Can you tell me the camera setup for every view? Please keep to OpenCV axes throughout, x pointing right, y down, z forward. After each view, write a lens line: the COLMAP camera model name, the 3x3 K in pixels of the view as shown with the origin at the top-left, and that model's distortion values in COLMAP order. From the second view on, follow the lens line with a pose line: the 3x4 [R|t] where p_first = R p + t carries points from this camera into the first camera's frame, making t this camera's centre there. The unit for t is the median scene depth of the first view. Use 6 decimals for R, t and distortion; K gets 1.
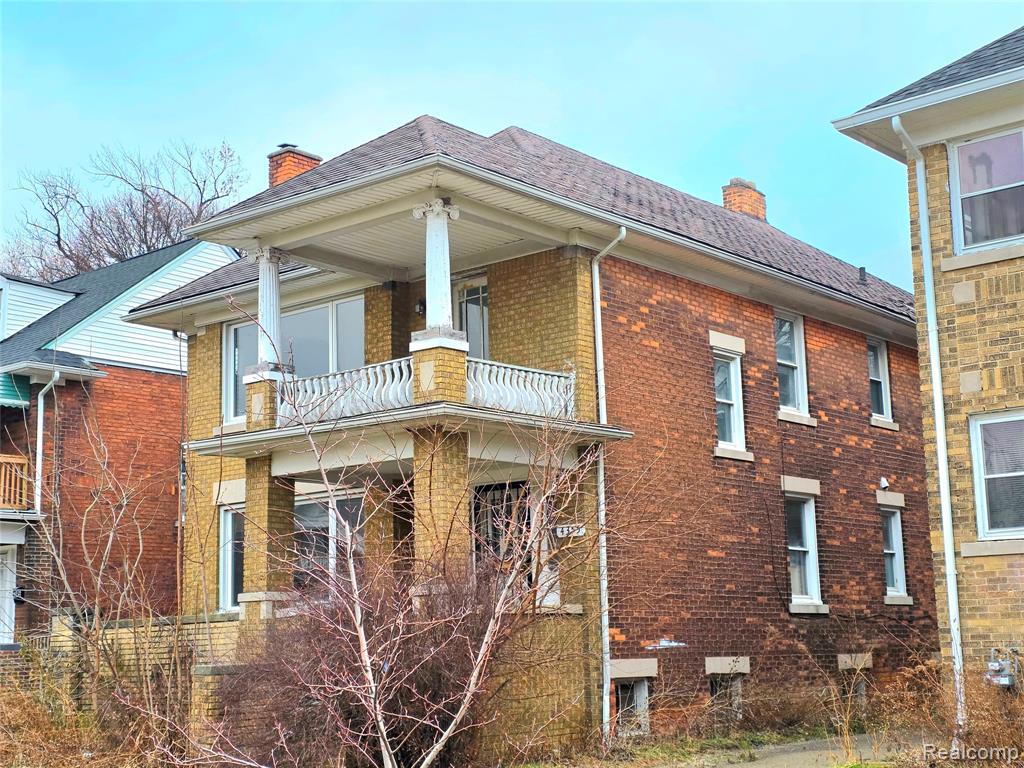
lens RADIAL K [[1501.2, 0, 511.8], [0, 1501.2, 381.6], [0, 0, 1]] dist [0.053993, 0.000000]
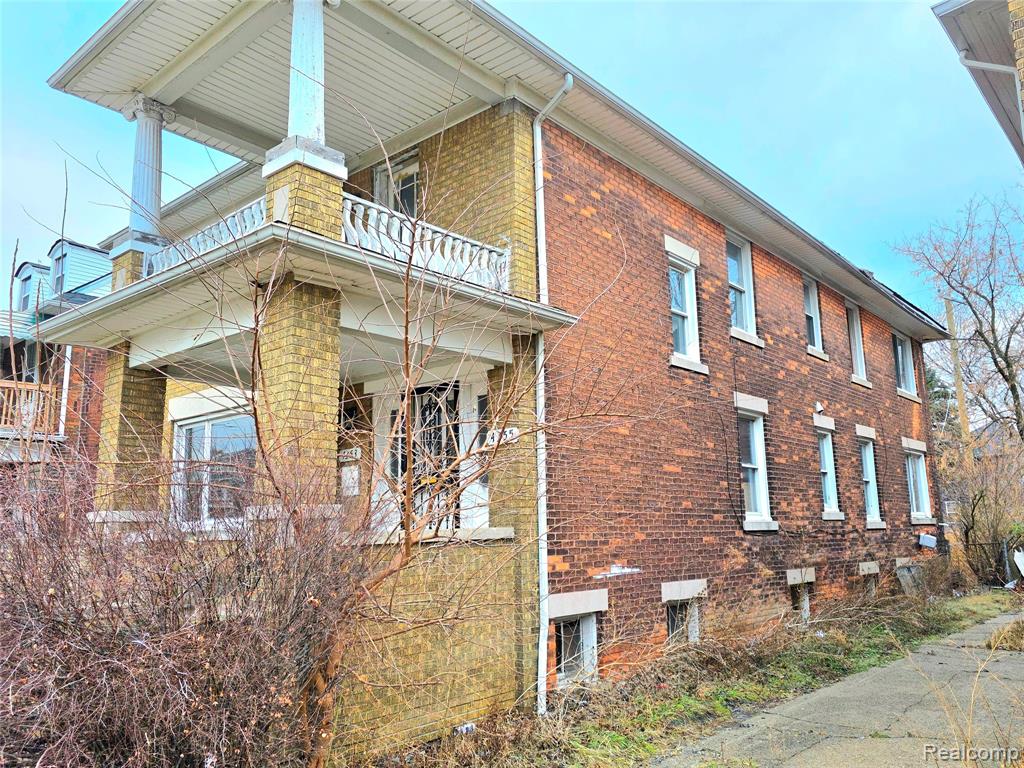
lens RADIAL K [[782.9, 0, 536.9], [0, 782.9, 394.4], [0, 0, 1]] dist [0.053212, 0.000784]
pose [[0.999988, 0.004238, 0.002452, 0.051219], [-0.004250, 0.999979, 0.004961, 0.066661], [-0.002431, -0.004971, 0.999985, 0.516075]]
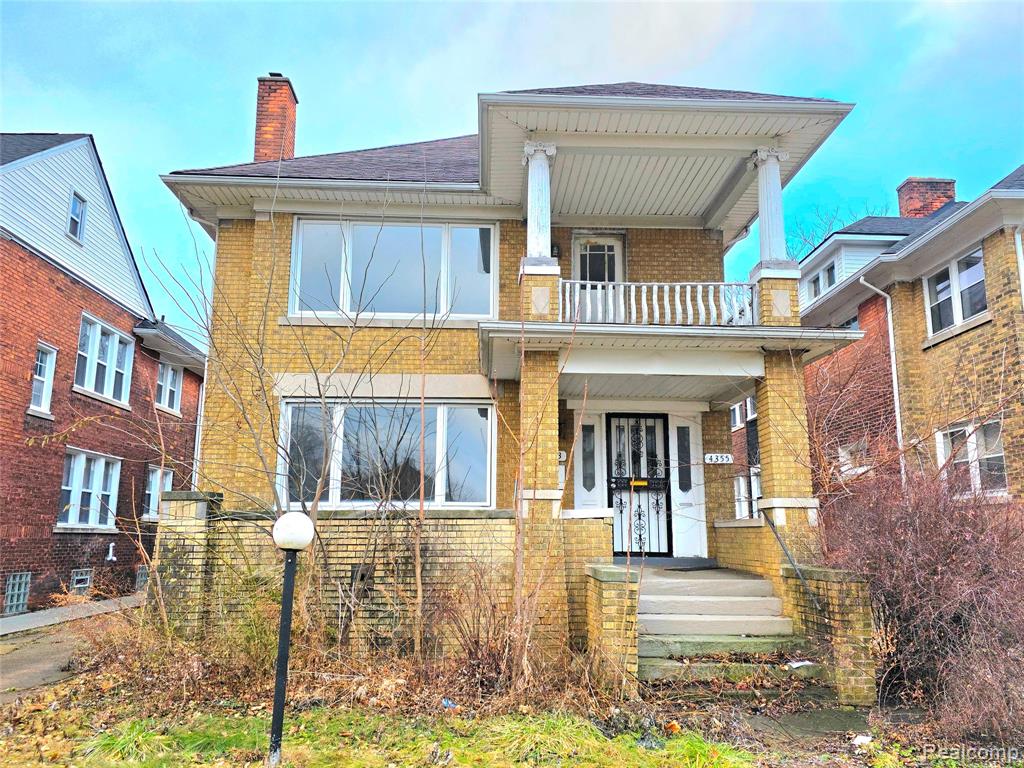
lens RADIAL K [[782.9, 0, 513.6], [0, 782.9, 379.3], [0, 0, 1]] dist [0.053212, 0.000784]
pose [[0.728826, 0.157399, 0.666362, -0.467250], [-0.139272, 0.986952, -0.080797, 0.101297], [-0.670385, -0.033918, 0.741238, 0.575445]]
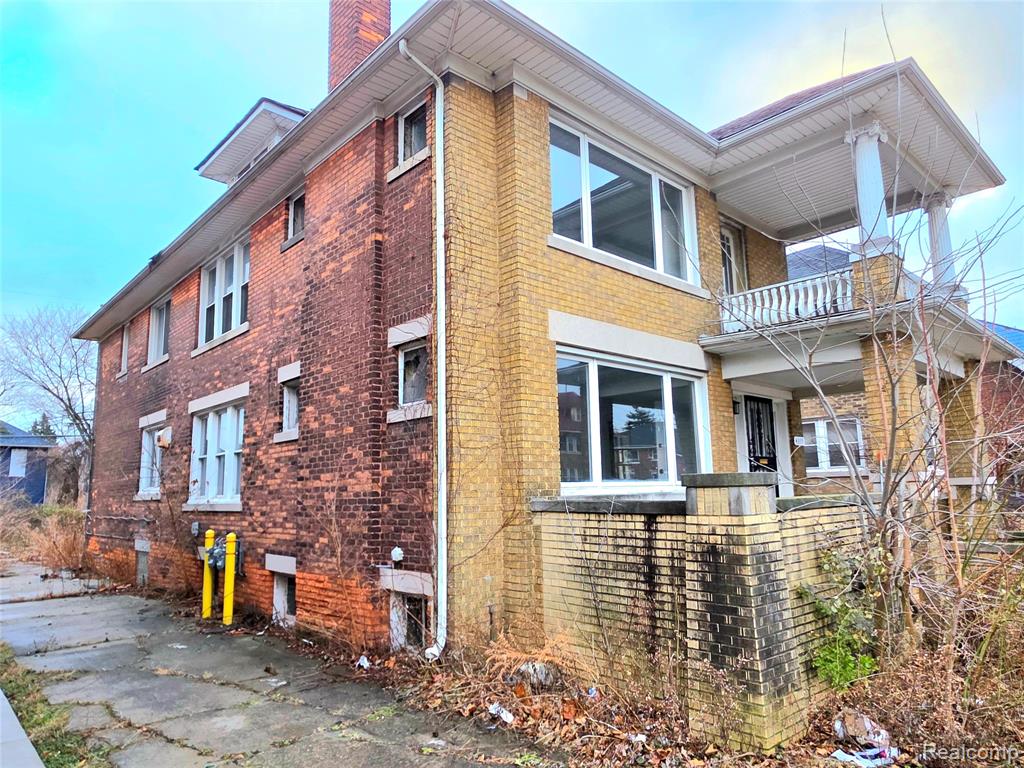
lens RADIAL K [[658.2, 0, 512.2], [0, 658.2, 394.4], [0, 0, 1]] dist [0.011395, 0.002404]
pose [[0.127447, 0.165543, 0.977933, -0.553307], [-0.157977, 0.976774, -0.144759, 0.172242], [-0.979184, -0.136041, 0.150639, 1.061761]]
